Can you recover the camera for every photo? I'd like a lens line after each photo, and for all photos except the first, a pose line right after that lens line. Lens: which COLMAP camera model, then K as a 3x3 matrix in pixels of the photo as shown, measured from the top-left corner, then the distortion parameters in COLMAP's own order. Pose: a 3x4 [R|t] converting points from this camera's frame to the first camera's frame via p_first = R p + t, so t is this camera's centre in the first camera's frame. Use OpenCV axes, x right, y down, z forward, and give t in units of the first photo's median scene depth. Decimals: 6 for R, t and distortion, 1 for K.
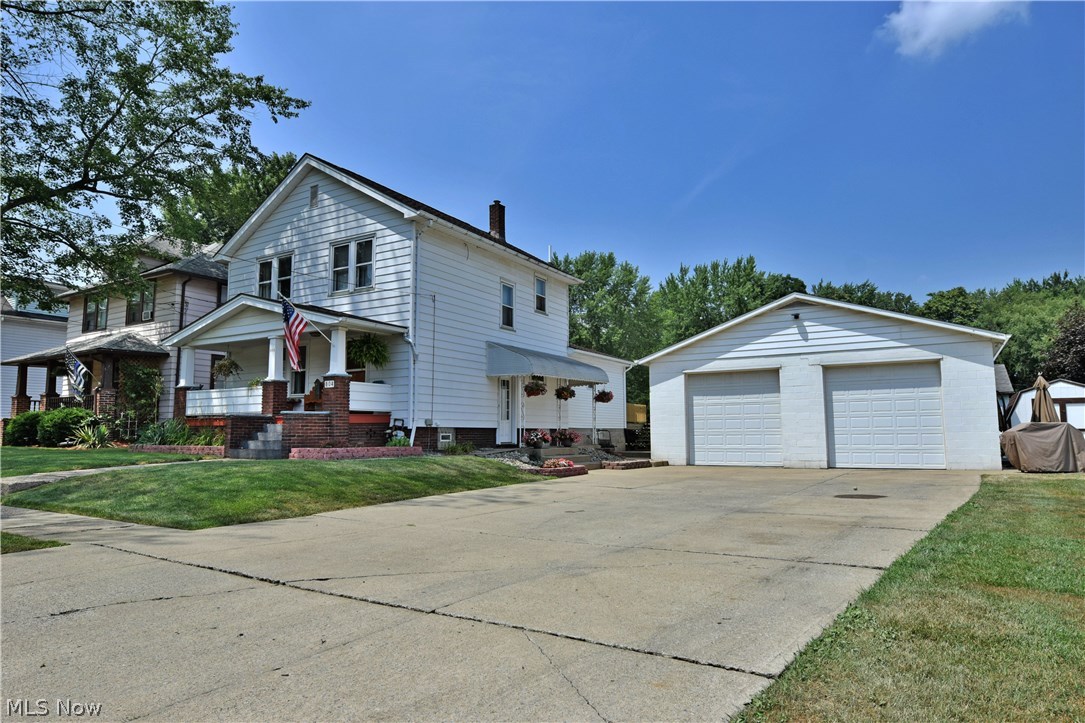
lens RADIAL K [[660.5, 0, 587.3], [0, 660.5, 371.7], [0, 0, 1]] dist [-0.012460, -0.004242]
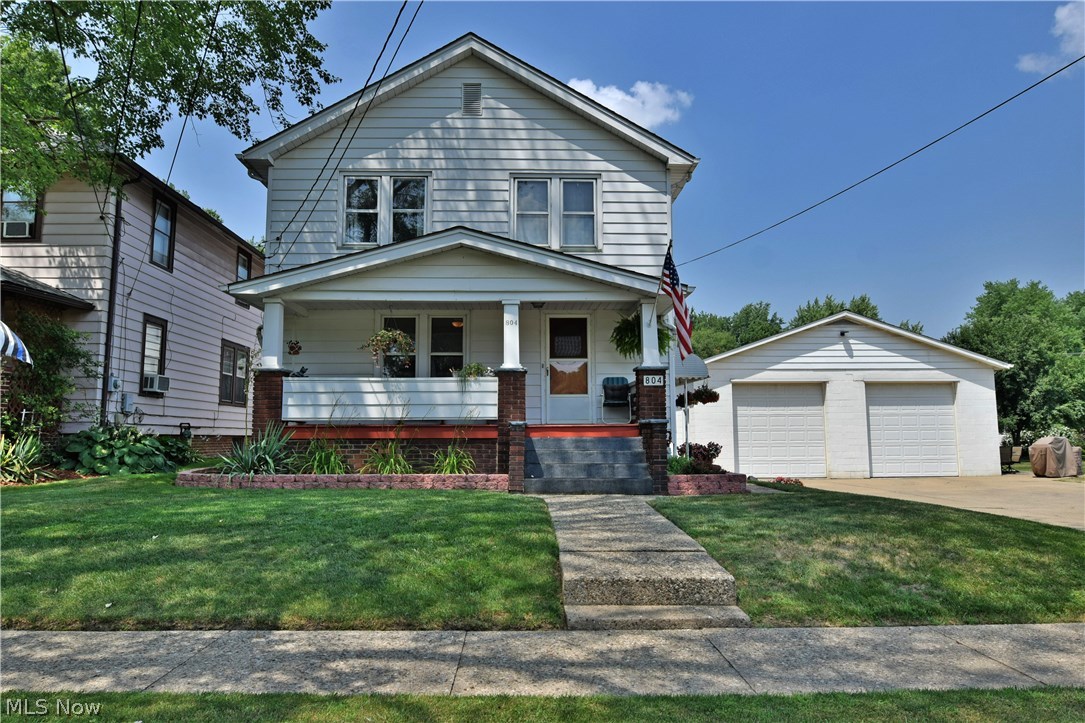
lens RADIAL K [[660.5, 0, 601.3], [0, 660.5, 371.3], [0, 0, 1]] dist [-0.012460, -0.004242]
pose [[0.848428, 0.054531, 0.526494, -0.622491], [-0.049588, 0.998493, -0.023509, 0.022040], [-0.526983, -0.006162, 0.849854, 0.340073]]
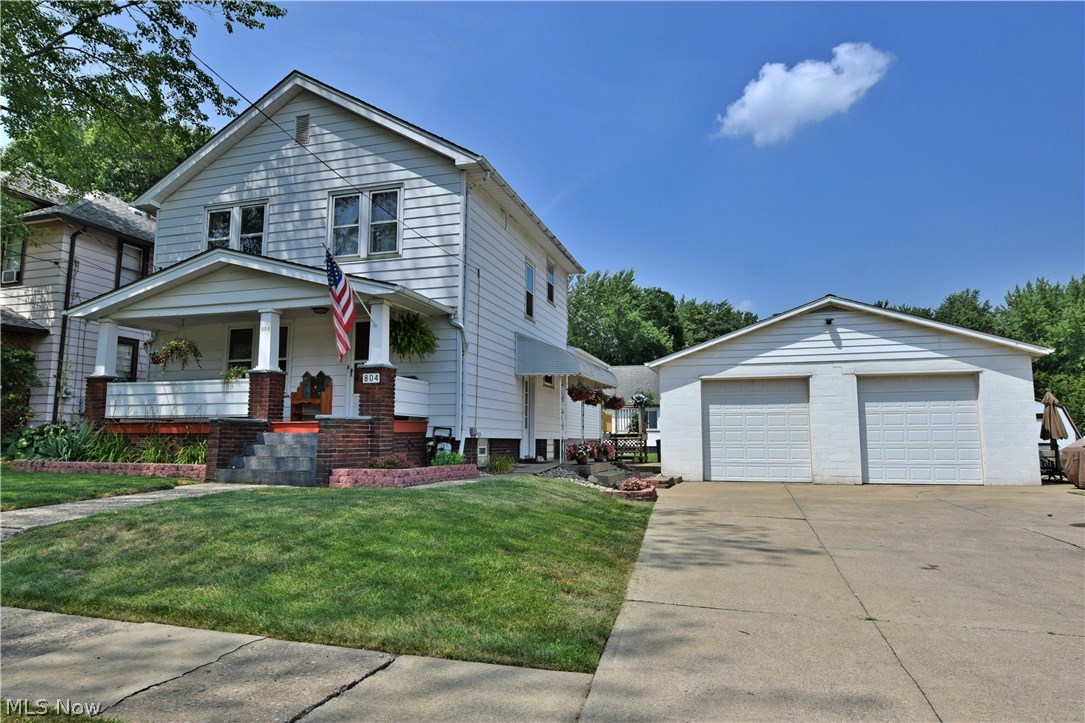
lens RADIAL K [[660.5, 0, 589.5], [0, 660.5, 368.9], [0, 0, 1]] dist [-0.012460, -0.004242]
pose [[0.971782, 0.032357, 0.233651, -0.254463], [-0.028473, 0.999395, -0.019980, 0.012772], [-0.234156, 0.012763, 0.972115, 0.188970]]
